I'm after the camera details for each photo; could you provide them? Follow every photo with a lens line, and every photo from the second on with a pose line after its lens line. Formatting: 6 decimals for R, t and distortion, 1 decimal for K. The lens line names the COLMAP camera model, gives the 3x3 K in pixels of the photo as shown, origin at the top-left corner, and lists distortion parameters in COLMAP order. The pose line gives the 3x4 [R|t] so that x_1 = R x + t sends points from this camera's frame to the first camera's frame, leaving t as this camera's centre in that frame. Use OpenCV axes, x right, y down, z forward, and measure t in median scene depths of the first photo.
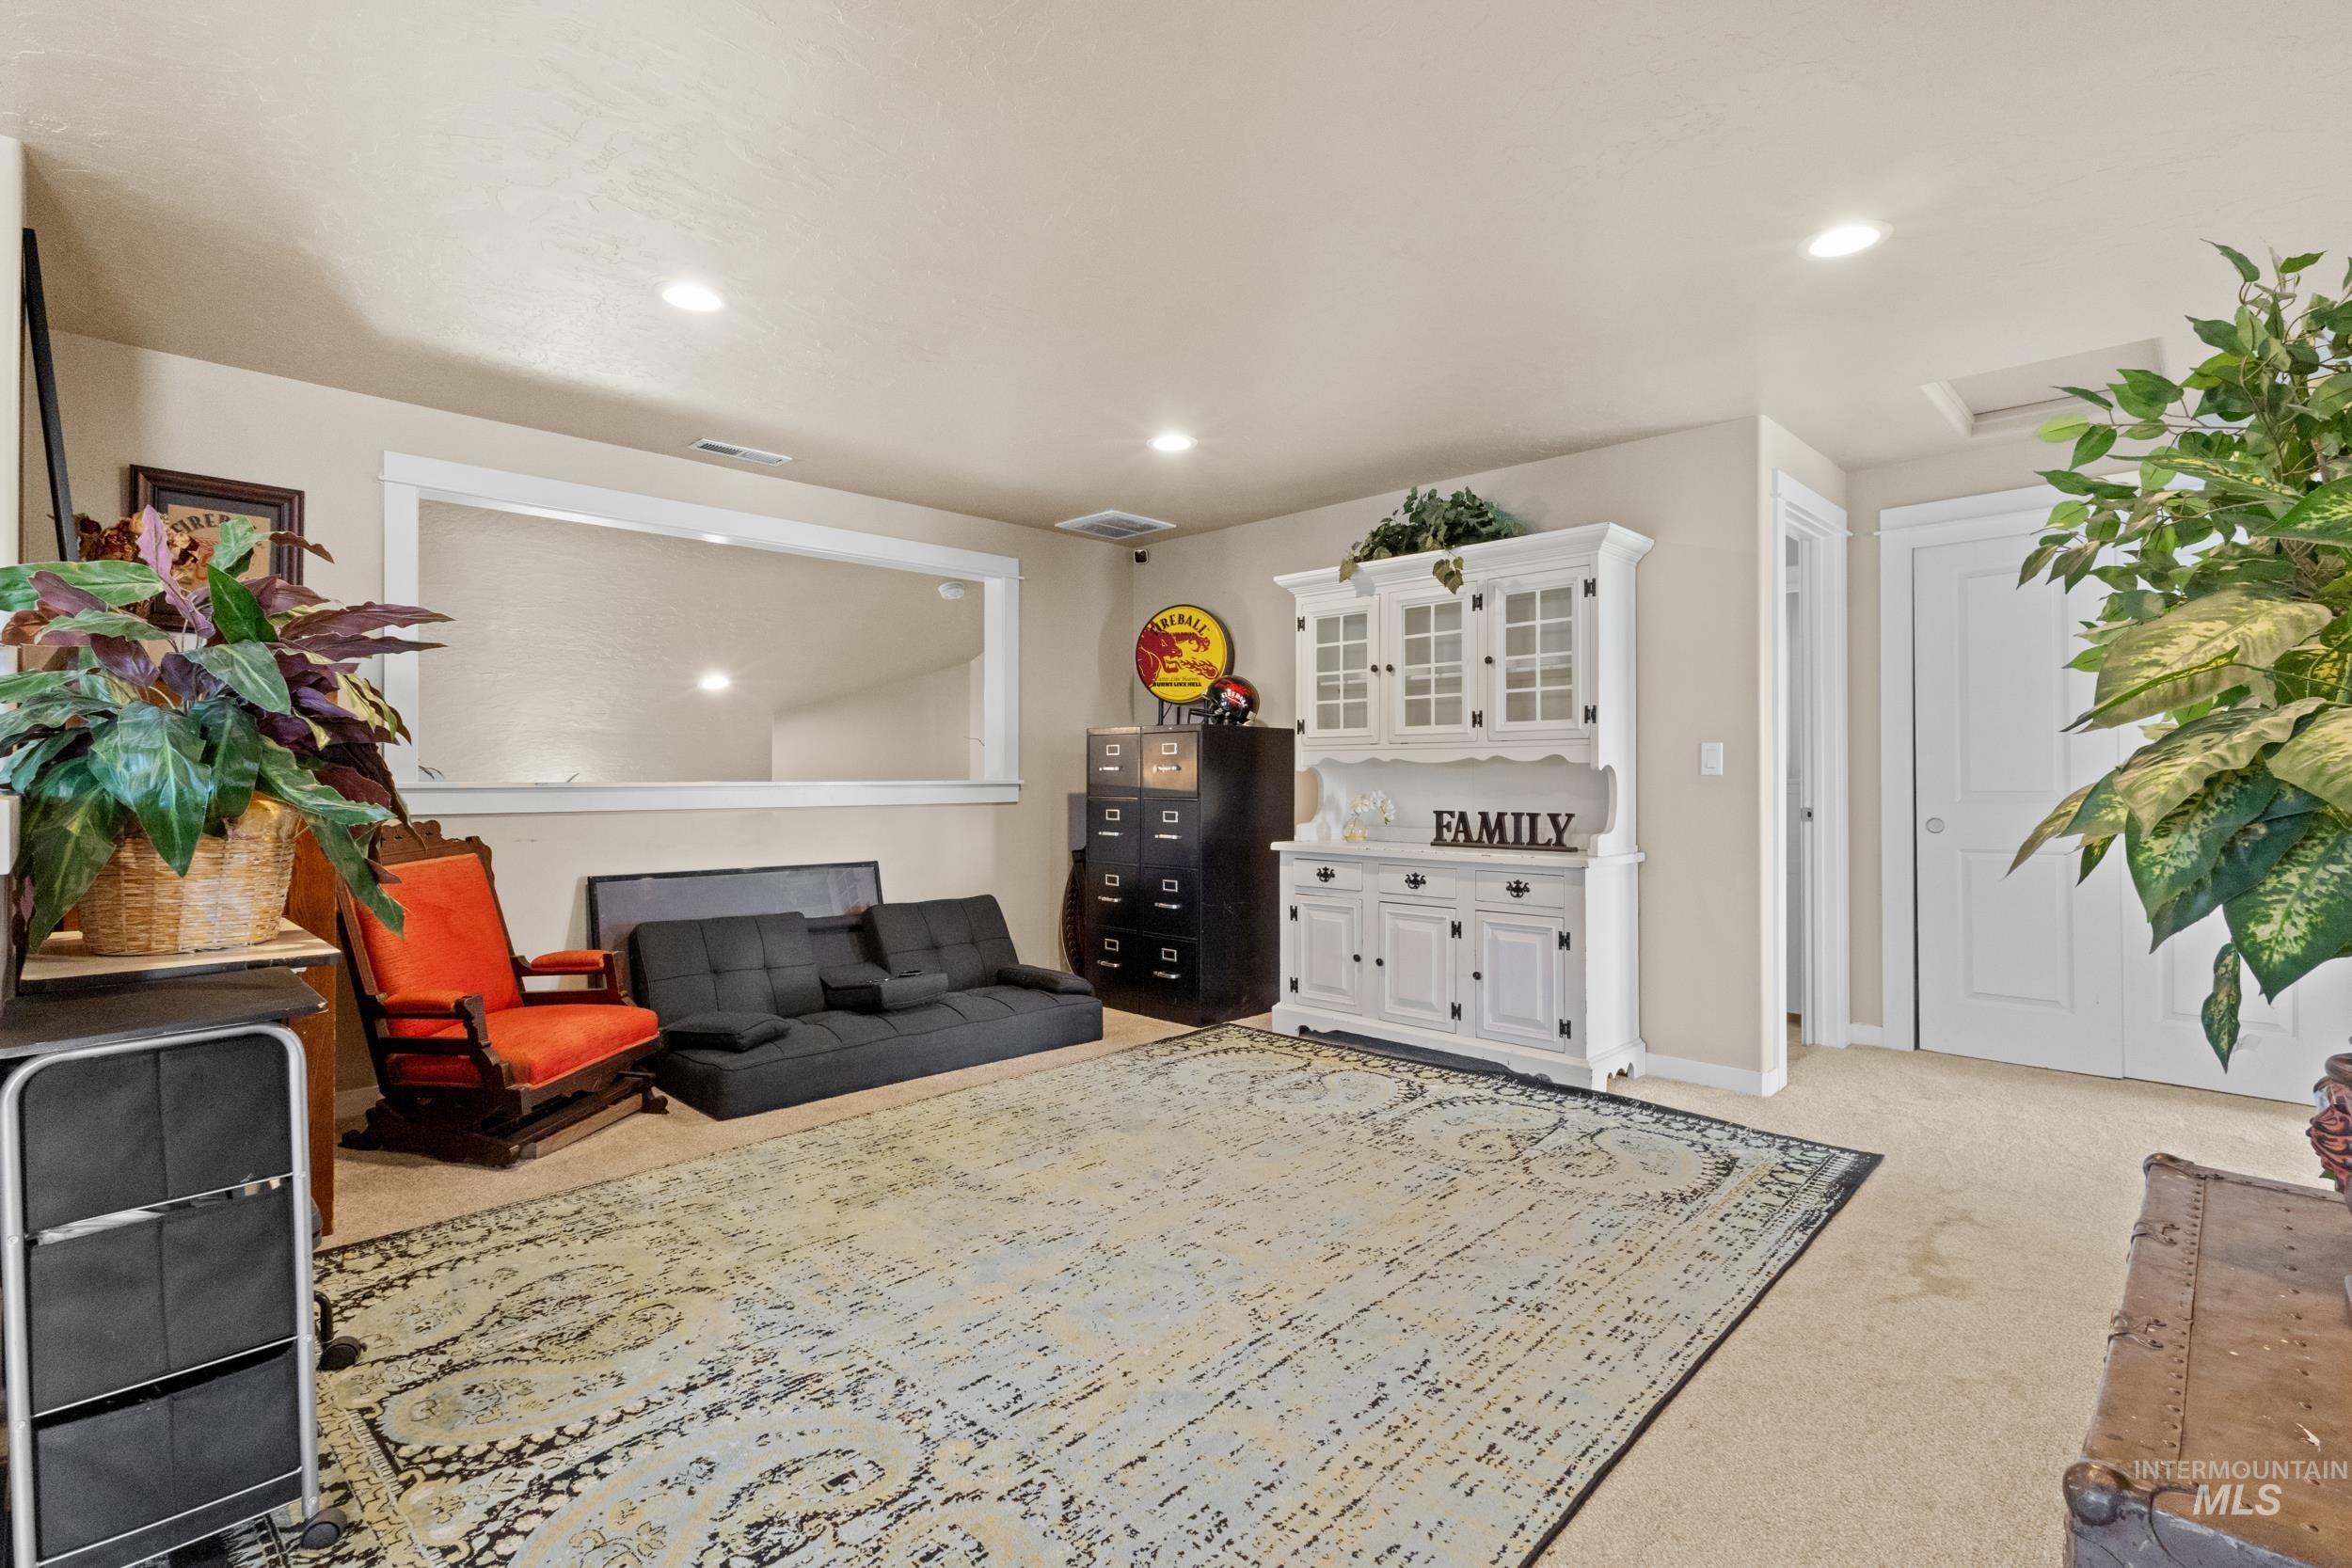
lens RADIAL K [[1082.8, 0, 1183.0], [0, 1082.8, 769.8], [0, 0, 1]] dist [0.000501, -0.001061]
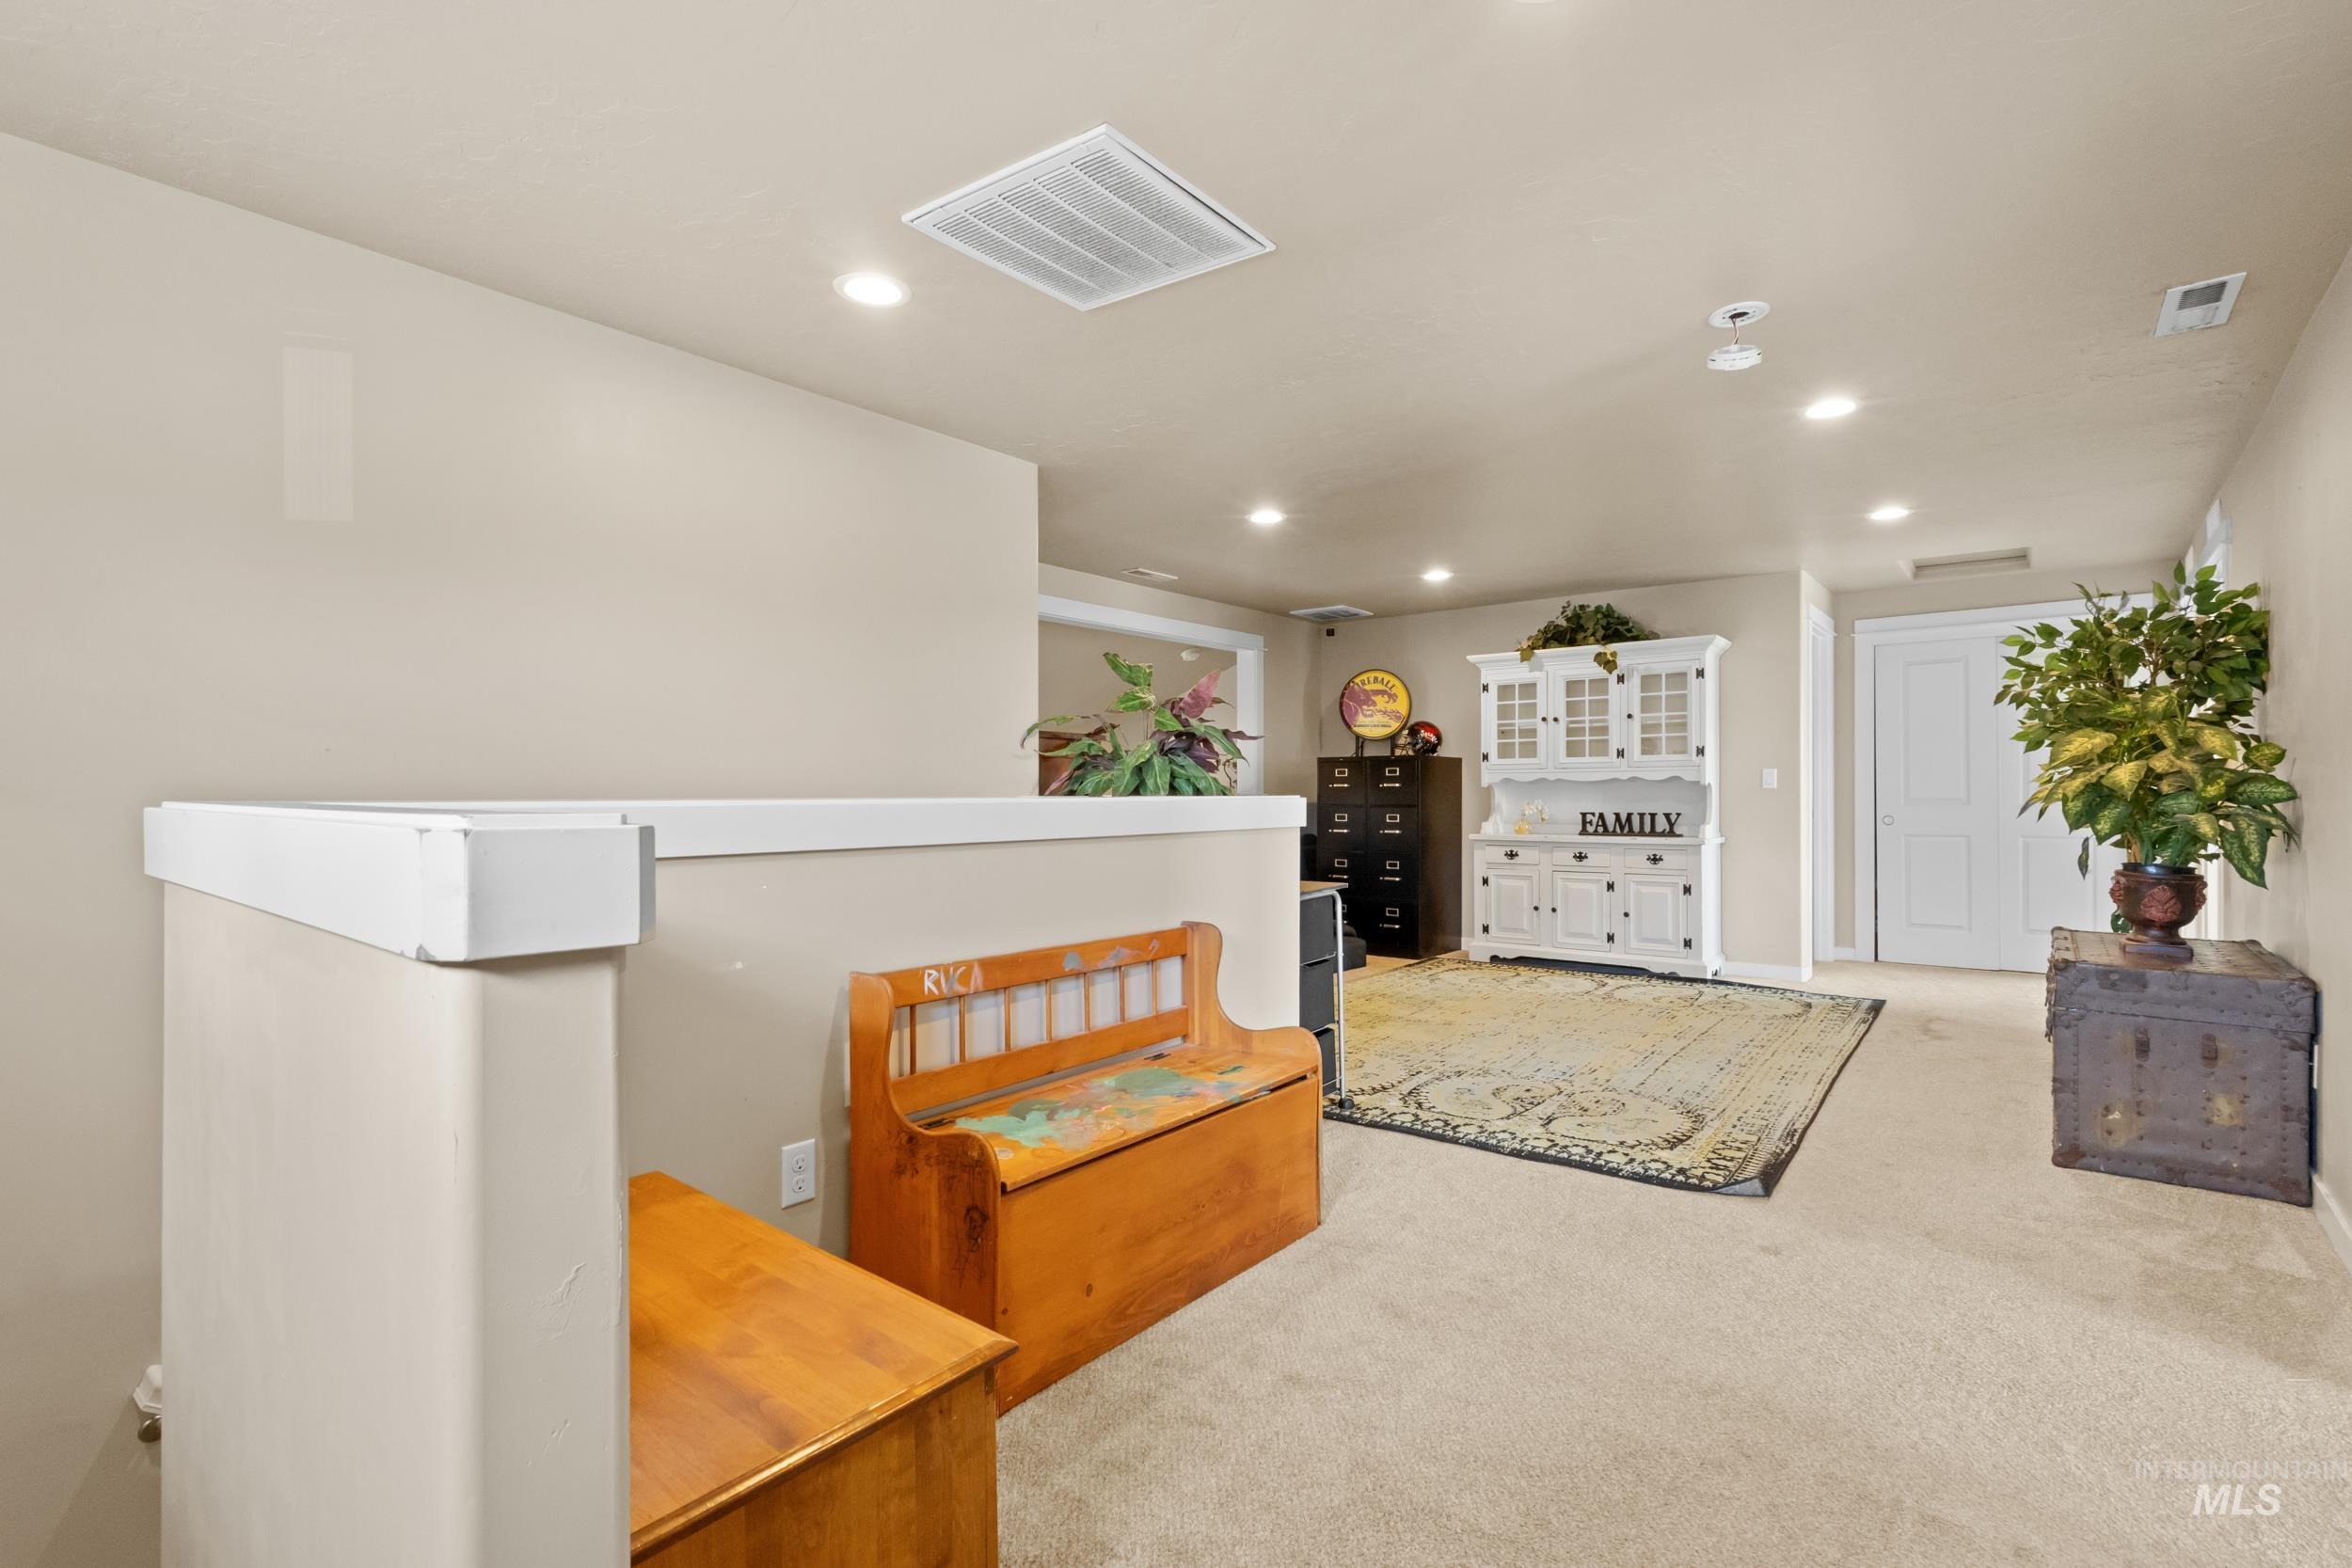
lens RADIAL K [[1082.8, 0, 1167.7], [0, 1082.8, 796.0], [0, 0, 1]] dist [0.000501, -0.001061]
pose [[0.995322, -0.002308, 0.096582, -0.530816], [0.001628, 0.999973, 0.007113, 0.003056], [-0.096596, -0.006923, 0.995300, -0.498755]]
